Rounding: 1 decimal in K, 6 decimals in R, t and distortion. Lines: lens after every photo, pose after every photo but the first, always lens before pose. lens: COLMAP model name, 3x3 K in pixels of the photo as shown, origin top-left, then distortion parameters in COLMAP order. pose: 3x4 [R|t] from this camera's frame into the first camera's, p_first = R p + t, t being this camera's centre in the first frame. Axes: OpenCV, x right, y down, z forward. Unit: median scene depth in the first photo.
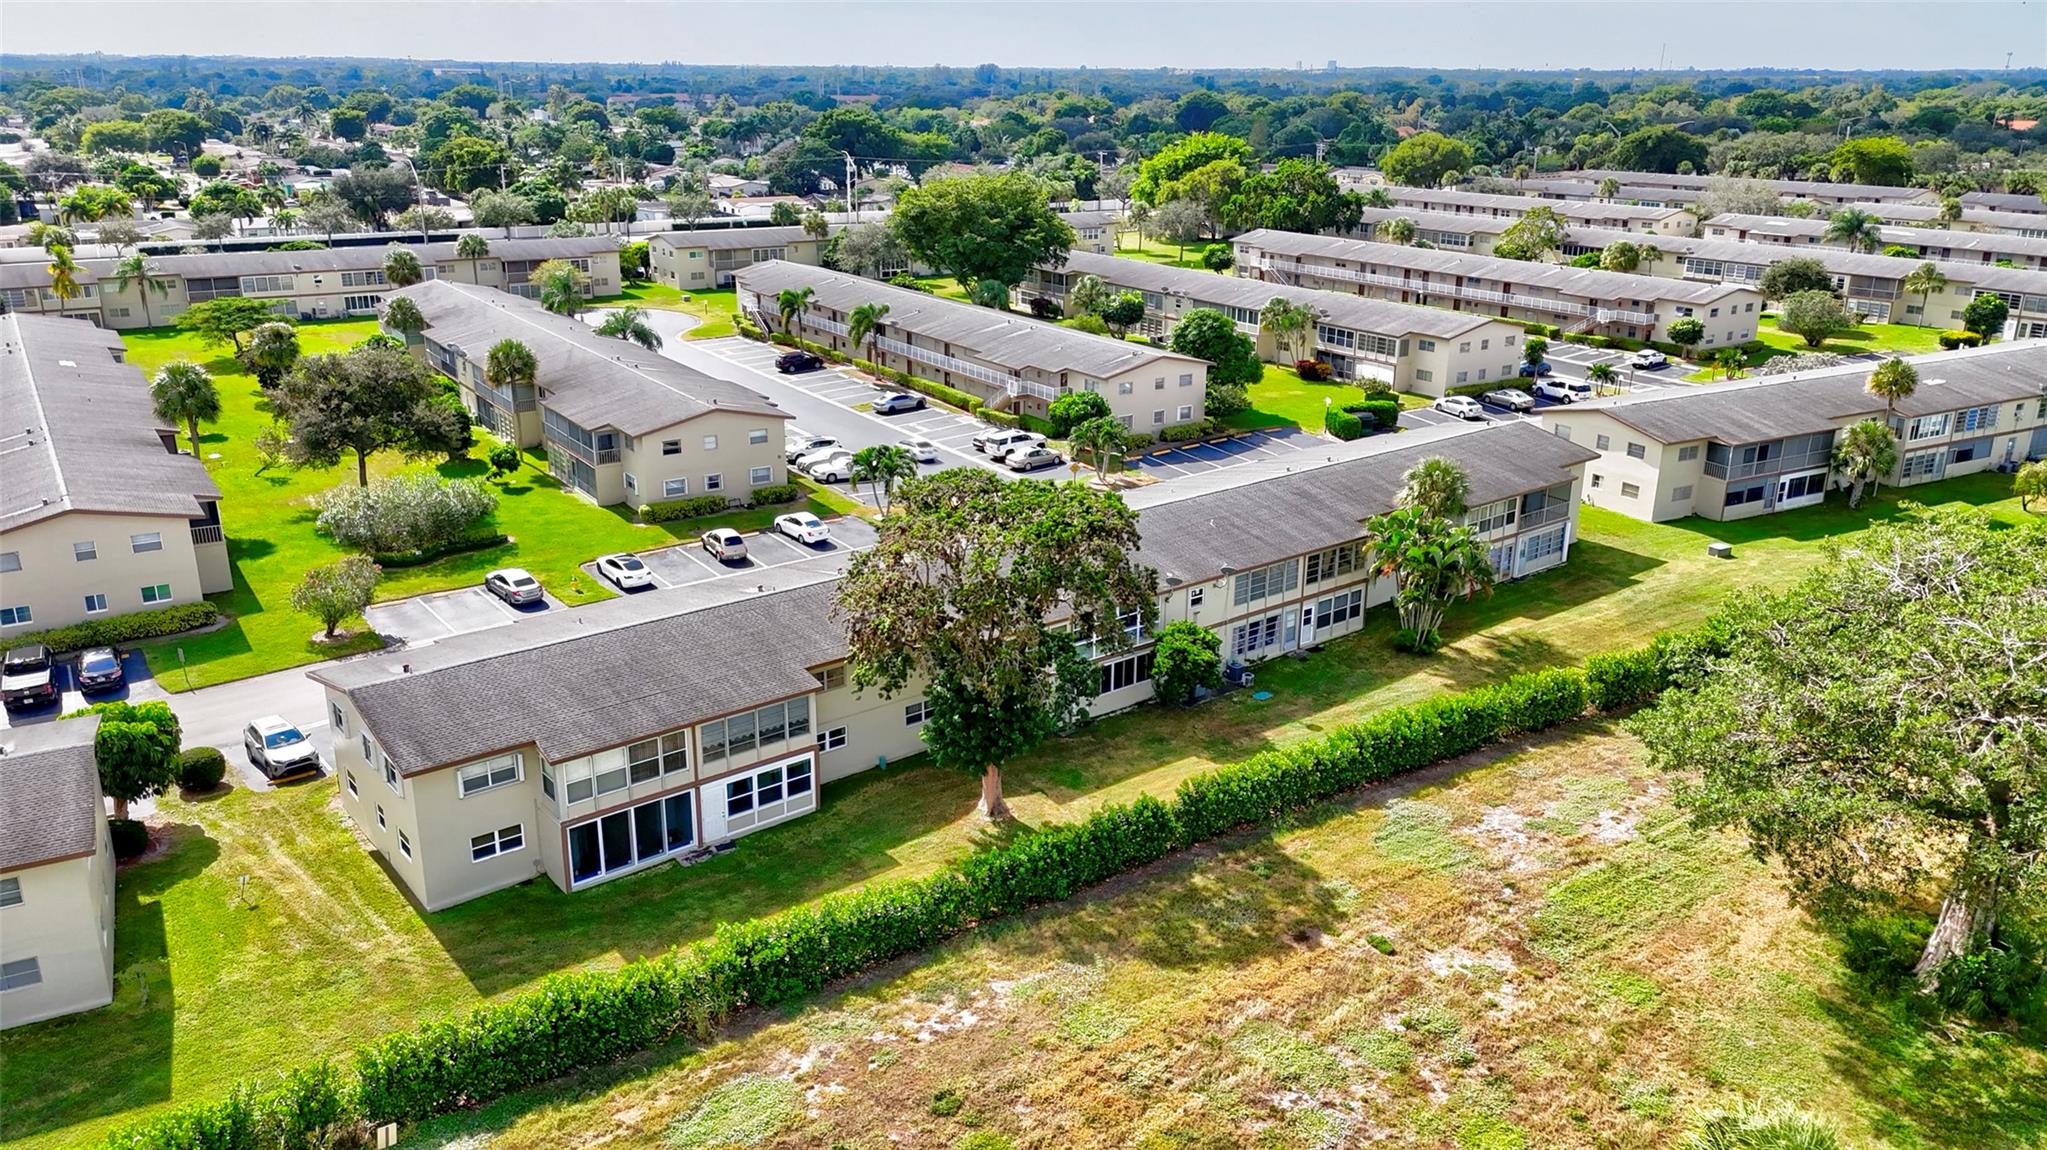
lens RADIAL K [[1467.9, 0, 1023.5], [0, 1467.9, 575.0], [0, 0, 1]] dist [0.101946, -0.104895]
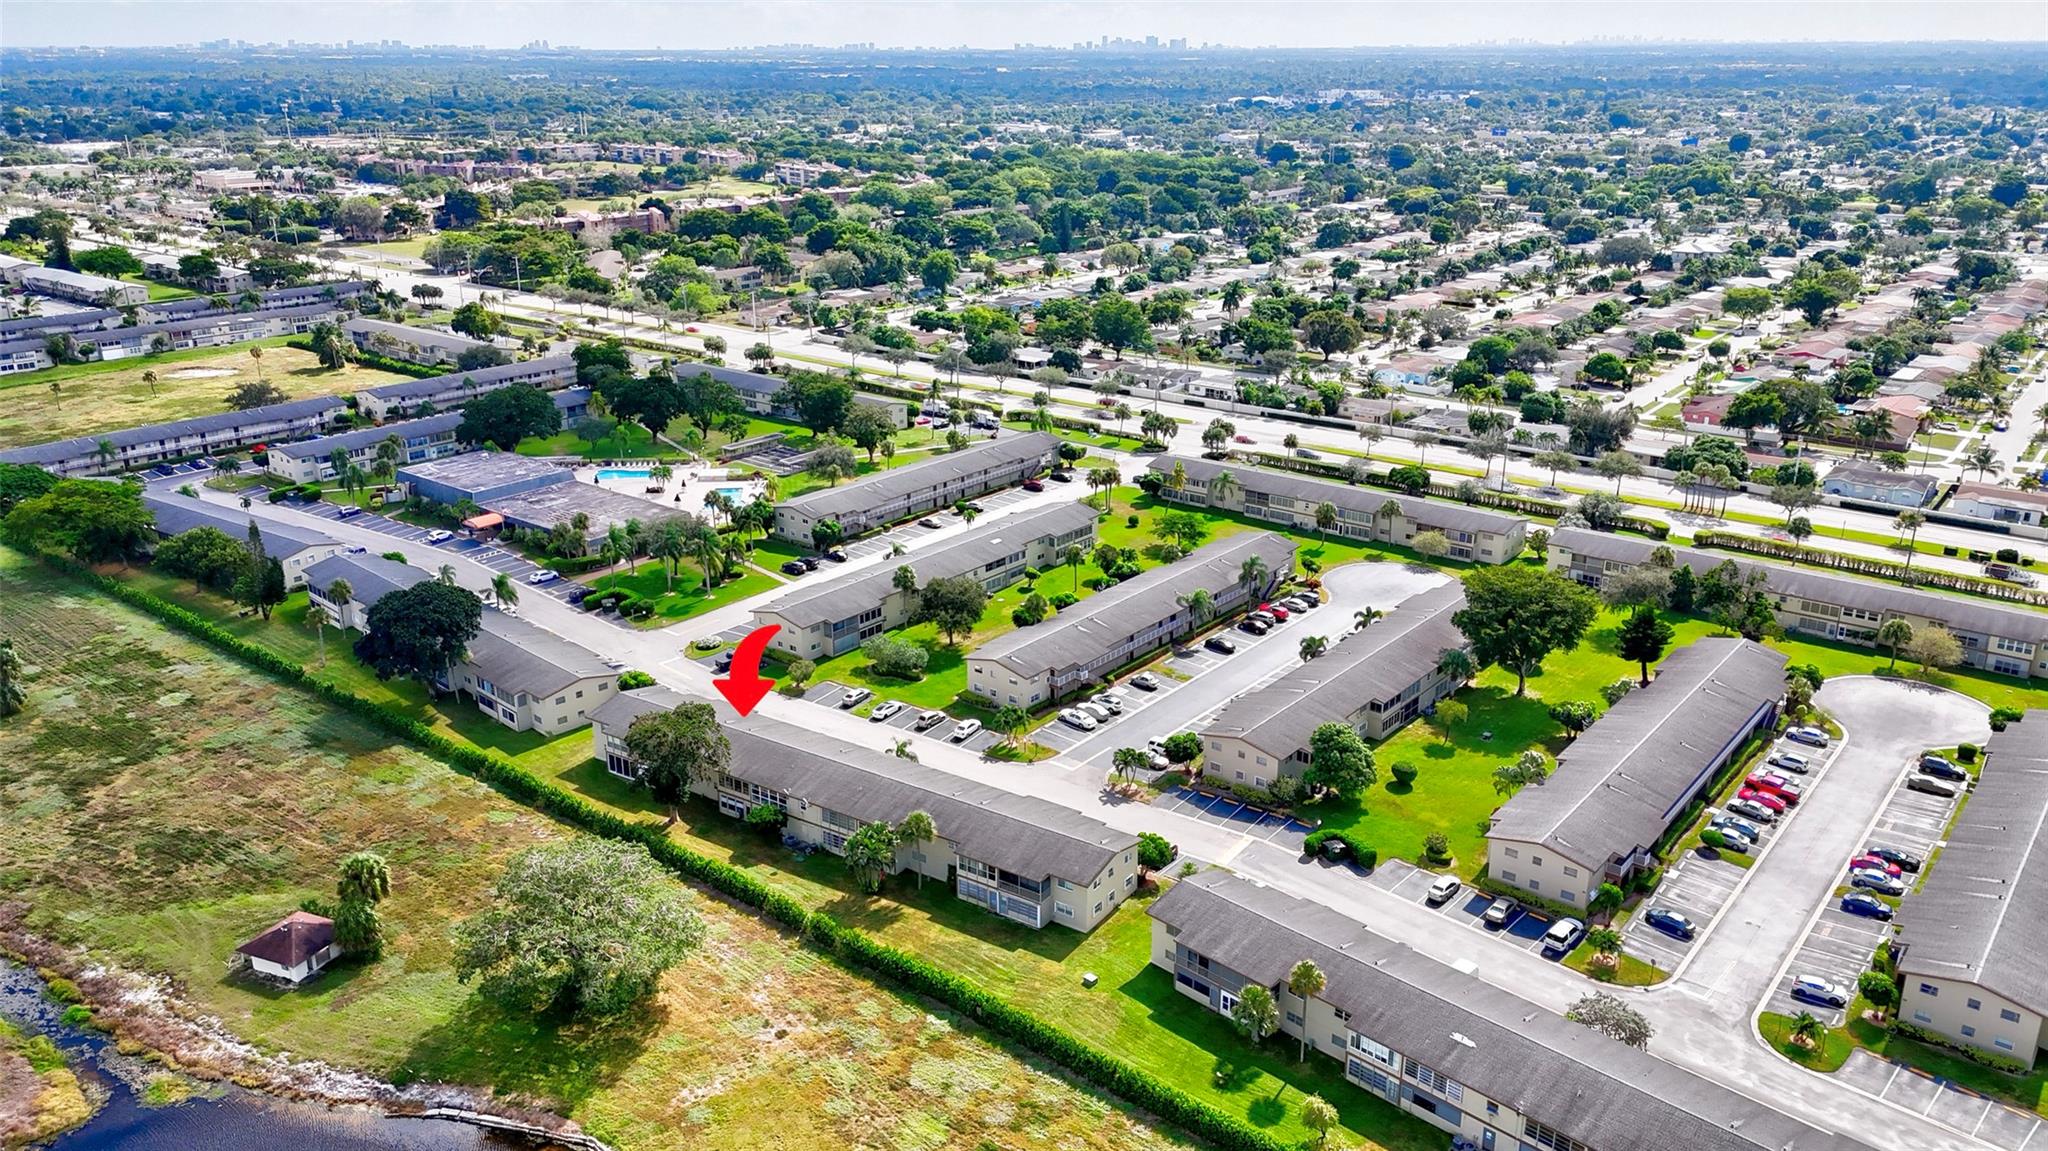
lens RADIAL K [[1493.6, 0, 1017.6], [0, 1493.6, 575.2], [0, 0, 1]] dist [0.092802, -0.107675]
pose [[0.306089, 0.303408, -0.902360, 2.676549], [-0.304075, 0.929362, 0.209342, -1.097482], [0.902135, 0.210308, 0.376726, 0.420637]]
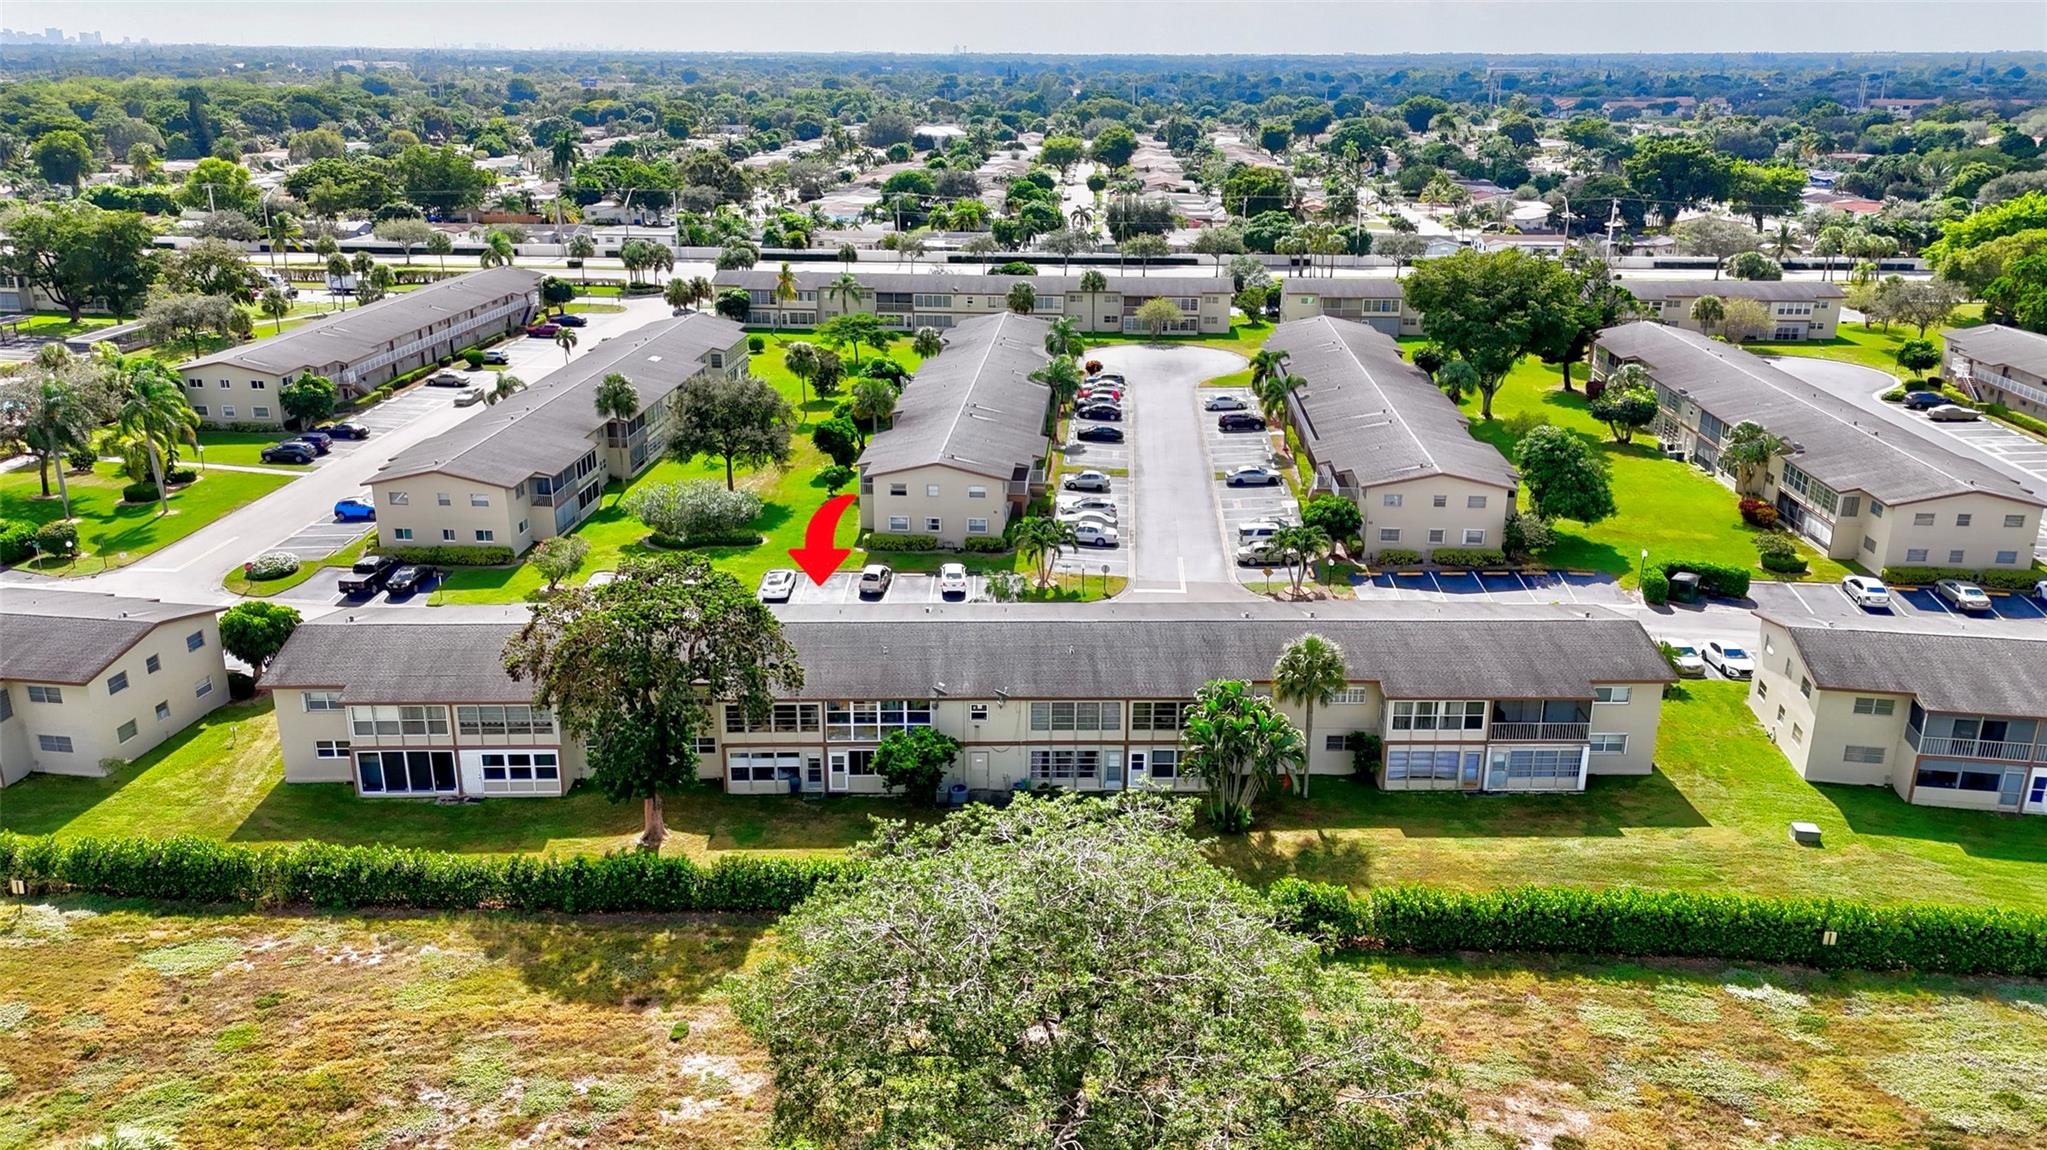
lens RADIAL K [[1492.9, 0, 1017.1], [0, 1492.9, 574.7], [0, 0, 1]] dist [0.092802, -0.107675]
pose [[0.799706, 0.192927, -0.568551, 0.888050], [-0.195079, 0.979081, 0.057840, -0.181480], [0.567816, 0.064657, 0.820612, 0.145830]]
